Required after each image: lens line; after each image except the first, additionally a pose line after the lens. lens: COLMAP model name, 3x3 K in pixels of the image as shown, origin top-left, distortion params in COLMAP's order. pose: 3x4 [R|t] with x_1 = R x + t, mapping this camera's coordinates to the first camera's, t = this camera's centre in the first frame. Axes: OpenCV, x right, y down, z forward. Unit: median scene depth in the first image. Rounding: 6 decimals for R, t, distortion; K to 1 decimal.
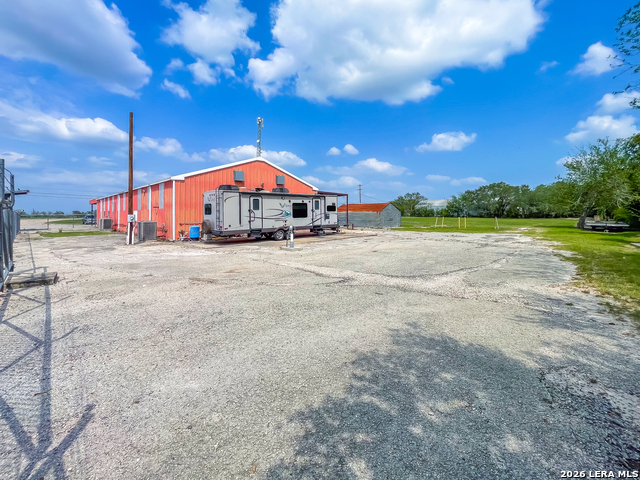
lens RADIAL K [[288.2, 0, 319.2], [0, 288.2, 237.2], [0, 0, 1]] dist [-0.002813, -0.000003]
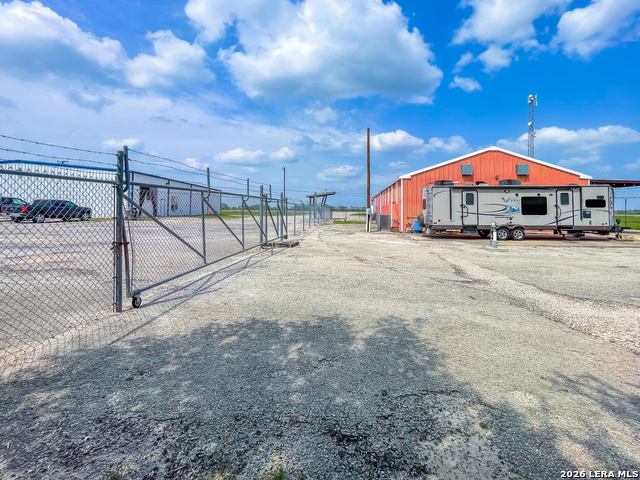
lens RADIAL K [[288.2, 0, 319.2], [0, 288.2, 237.2], [0, 0, 1]] dist [-0.002813, -0.000003]
pose [[0.617492, 0.088956, -0.781531, 0.192747], [-0.078136, 0.995607, 0.051587, 0.000094], [0.782687, 0.029211, 0.621730, 0.026765]]
